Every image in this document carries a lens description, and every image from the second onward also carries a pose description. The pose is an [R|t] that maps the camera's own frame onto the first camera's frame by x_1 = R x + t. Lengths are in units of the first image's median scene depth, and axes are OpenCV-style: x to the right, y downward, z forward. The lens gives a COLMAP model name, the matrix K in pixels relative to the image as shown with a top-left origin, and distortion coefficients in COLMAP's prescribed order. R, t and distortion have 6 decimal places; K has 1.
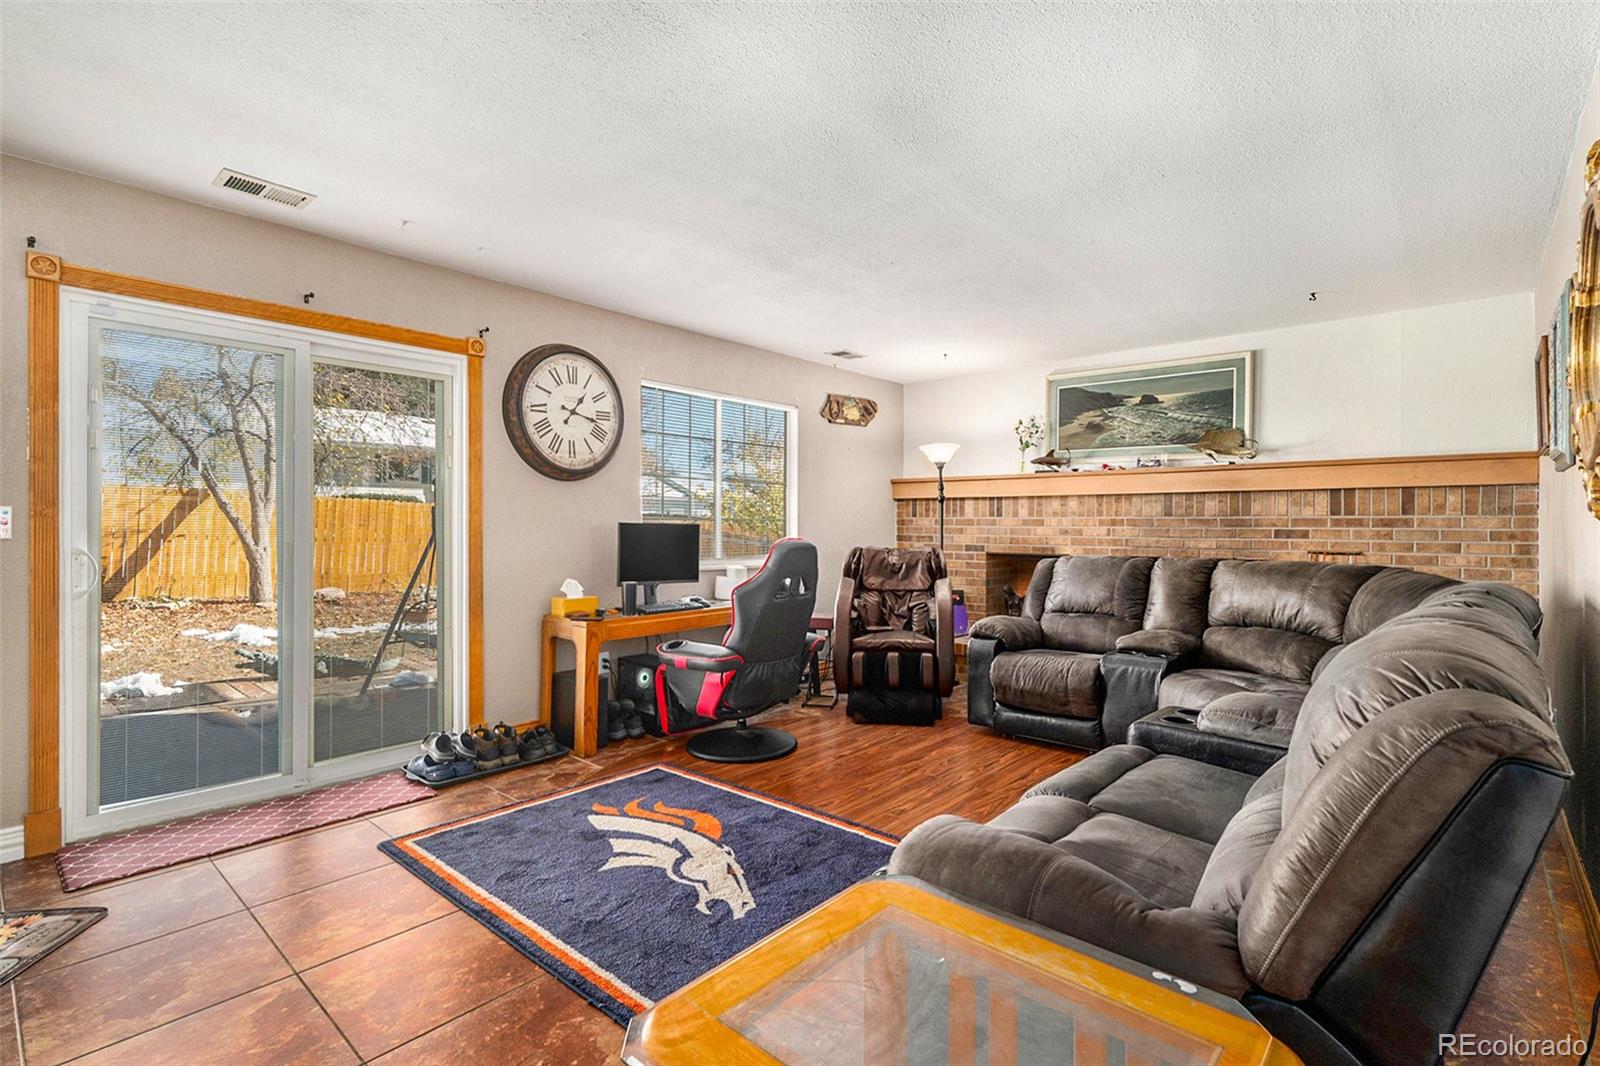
lens RADIAL K [[758.6, 0, 802.6], [0, 758.6, 527.1], [0, 0, 1]] dist [-0.012504, 0.001324]
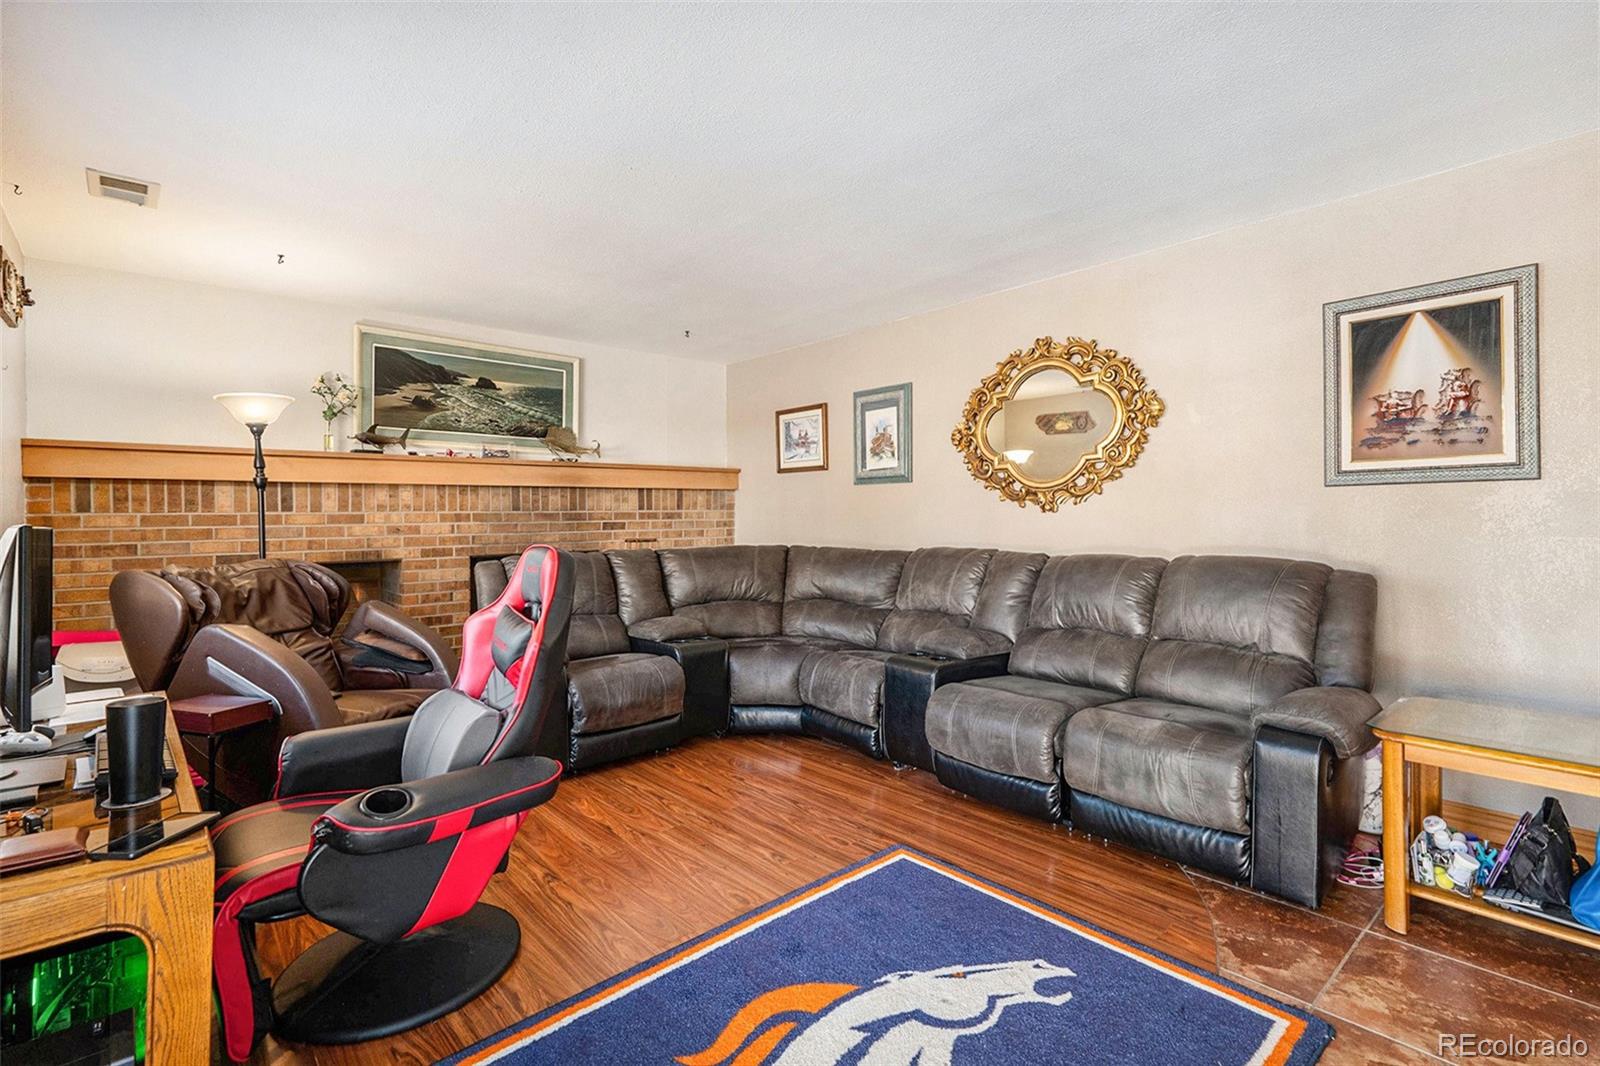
lens RADIAL K [[758.6, 0, 799.3], [0, 758.6, 526.9], [0, 0, 1]] dist [-0.012504, 0.001324]
pose [[0.110404, -0.018612, 0.993712, -0.472593], [0.016231, 0.999725, 0.016921, -0.004367], [-0.993754, 0.014260, 0.110676, 0.591902]]
